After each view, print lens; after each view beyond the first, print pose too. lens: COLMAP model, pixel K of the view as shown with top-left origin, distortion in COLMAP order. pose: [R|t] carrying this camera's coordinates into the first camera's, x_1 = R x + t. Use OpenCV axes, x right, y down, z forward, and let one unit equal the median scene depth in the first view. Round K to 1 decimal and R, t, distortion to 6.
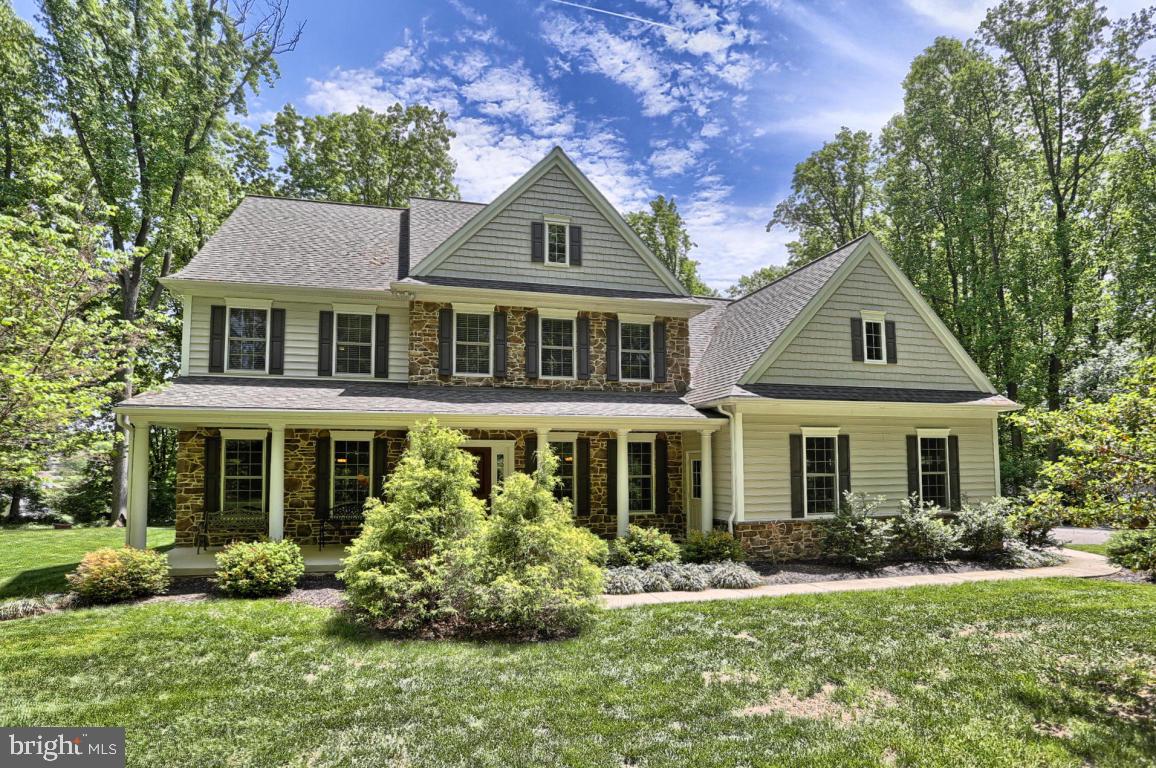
lens RADIAL K [[570.7, 0, 570.1], [0, 570.7, 406.7], [0, 0, 1]] dist [-0.058957, 0.026359]
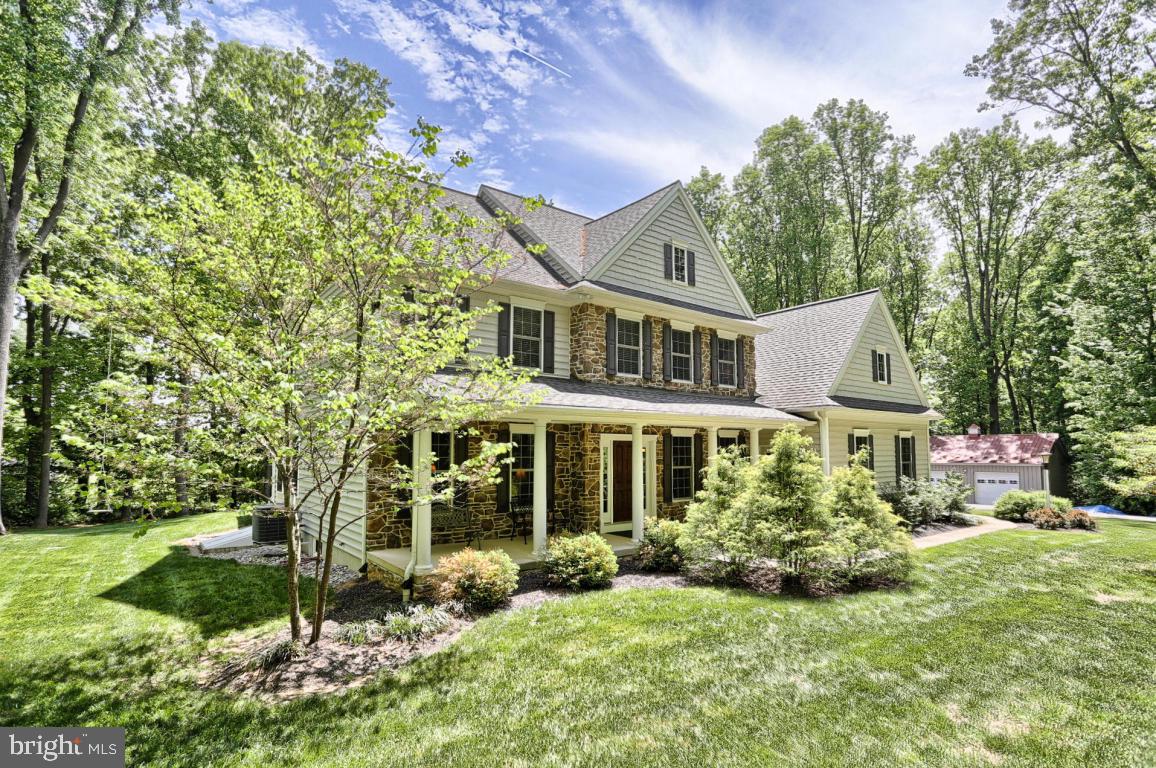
lens RADIAL K [[559.5, 0, 543.5], [0, 559.5, 384.9], [0, 0, 1]] dist [-0.059296, 0.000713]
pose [[0.930929, 0.051842, 0.361501, -0.703539], [-0.050758, 0.998633, -0.012502, -0.014968], [-0.361655, -0.006711, 0.932288, 0.045587]]
